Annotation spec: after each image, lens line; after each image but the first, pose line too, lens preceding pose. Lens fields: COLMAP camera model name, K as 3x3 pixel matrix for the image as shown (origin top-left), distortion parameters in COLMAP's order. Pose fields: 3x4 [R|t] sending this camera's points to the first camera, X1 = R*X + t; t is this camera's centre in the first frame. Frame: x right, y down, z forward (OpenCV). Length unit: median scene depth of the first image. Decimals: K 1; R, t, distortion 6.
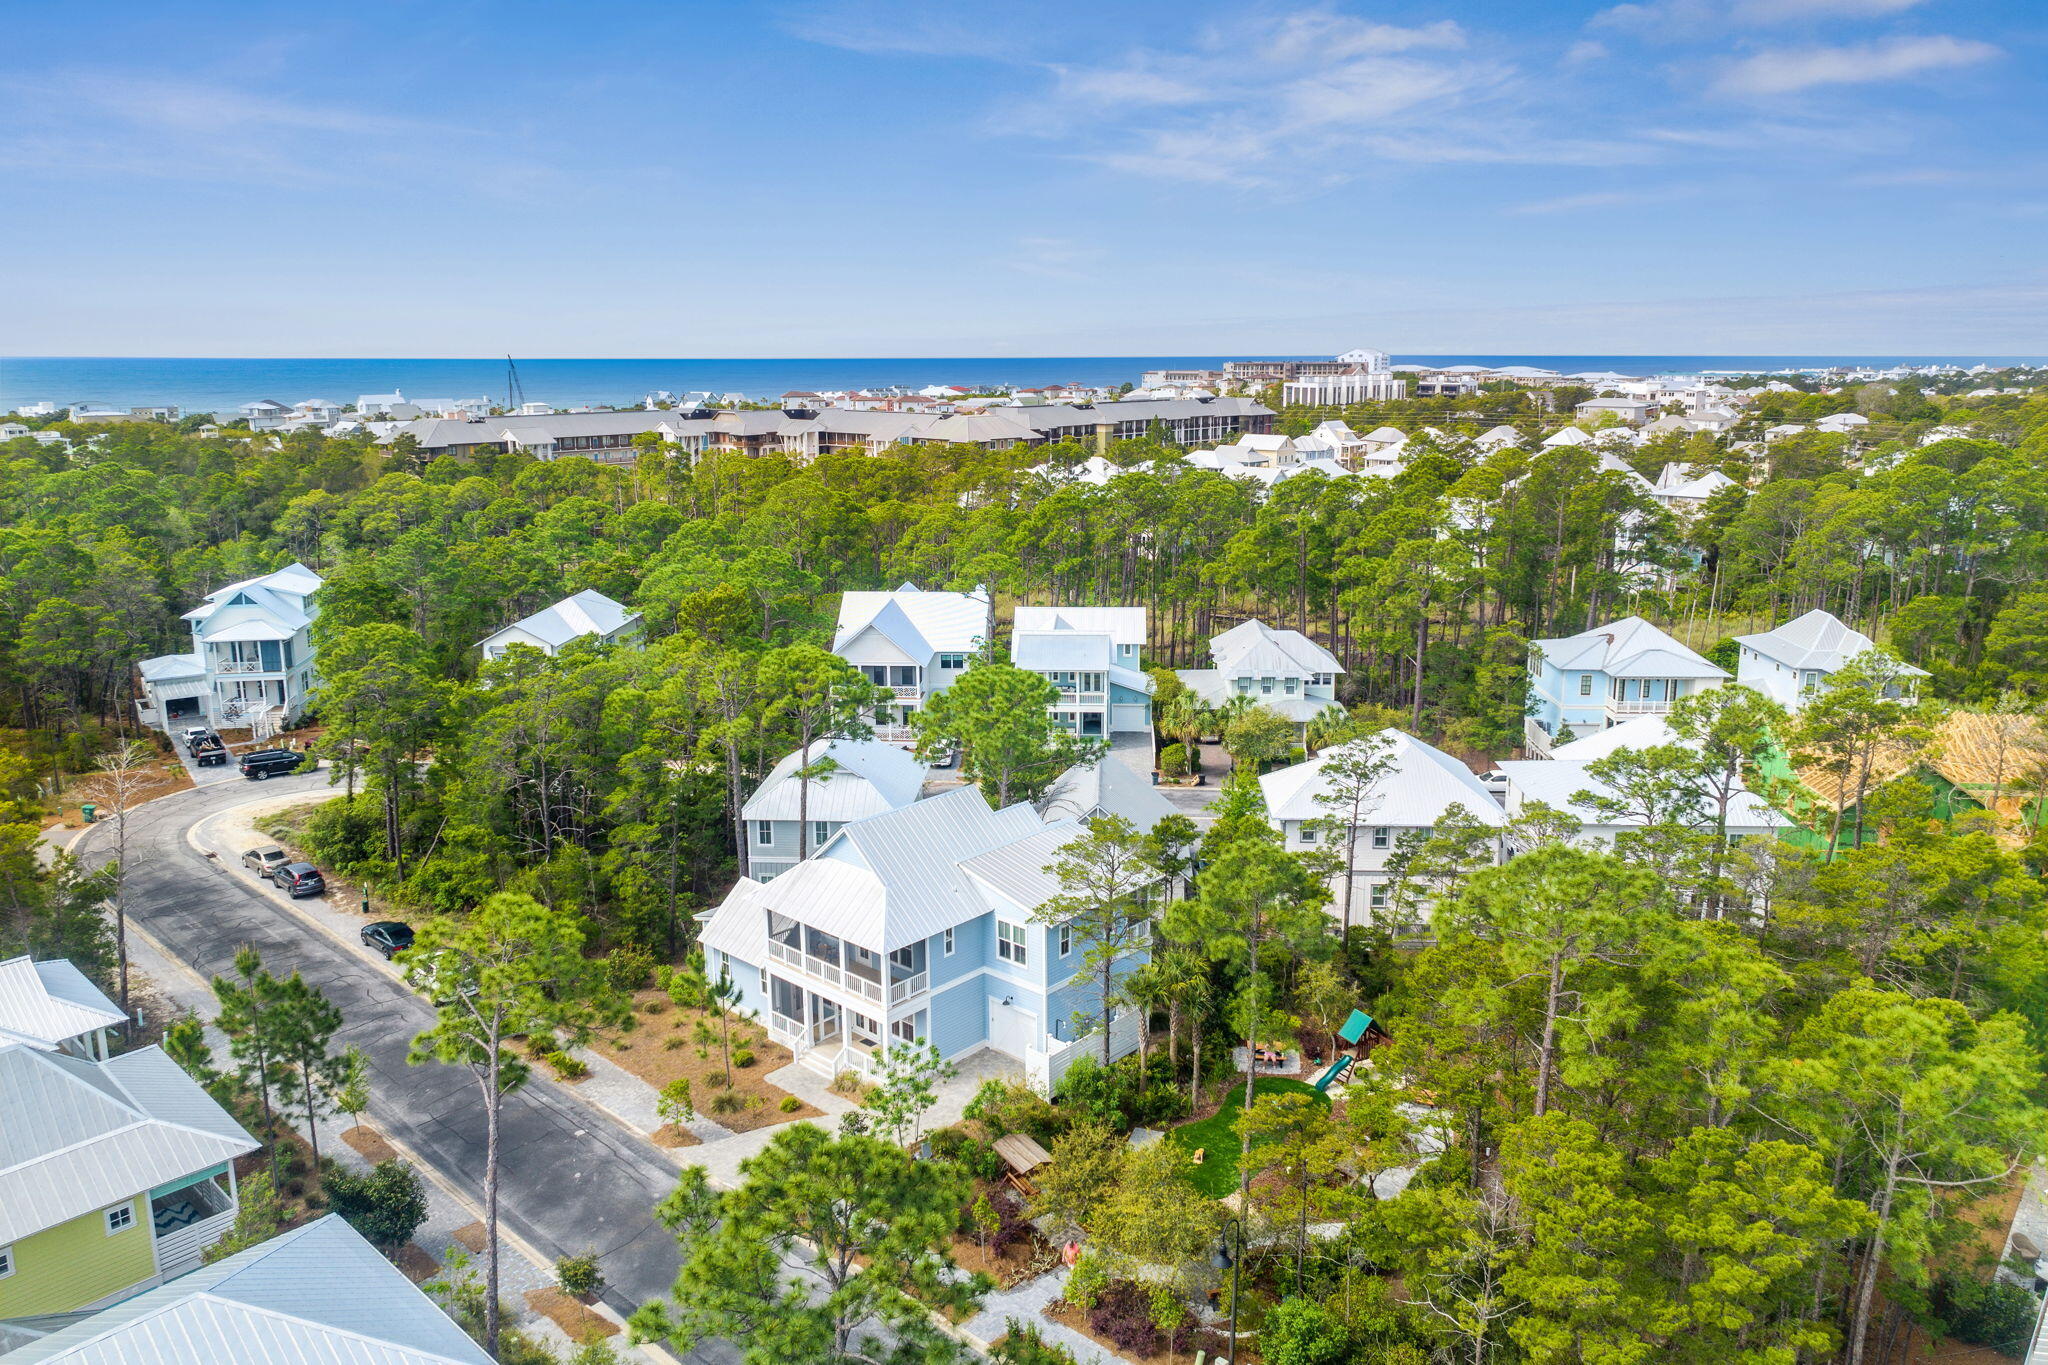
lens RADIAL K [[1460.1, 0, 1024.0], [0, 1460.1, 682.5], [0, 0, 1]] dist [-0.002601, -0.033323]
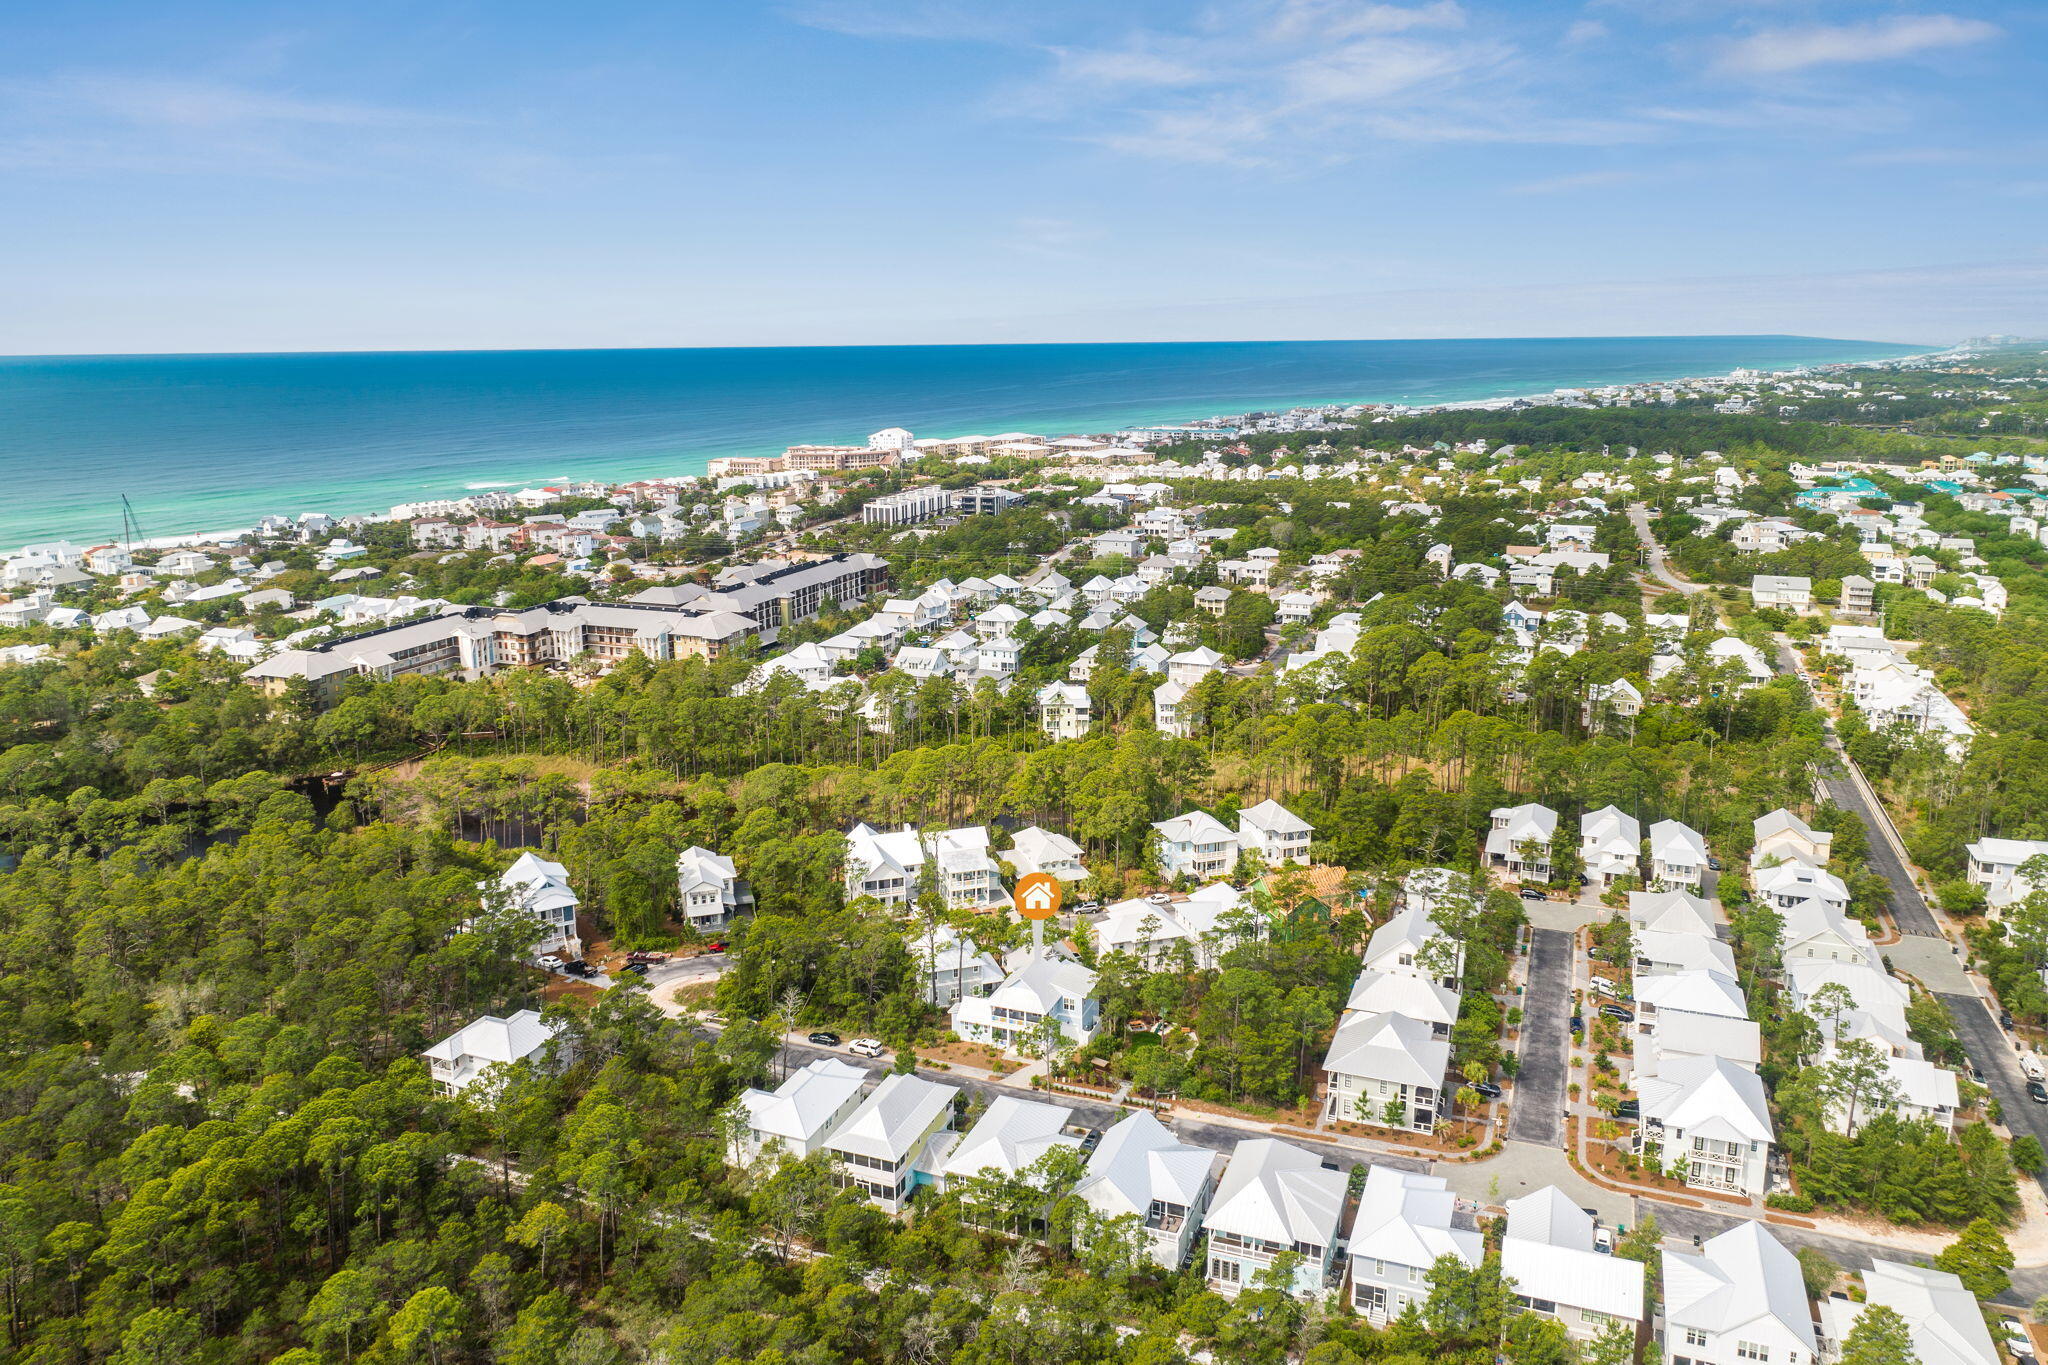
lens RADIAL K [[1460.1, 0, 1024.0], [0, 1460.1, 682.5], [0, 0, 1]] dist [-0.002601, -0.033323]
pose [[0.937902, -0.088651, 0.335381, -0.548769], [0.085662, 0.996042, 0.023728, -0.302838], [-0.336157, 0.006475, 0.941784, -0.992097]]
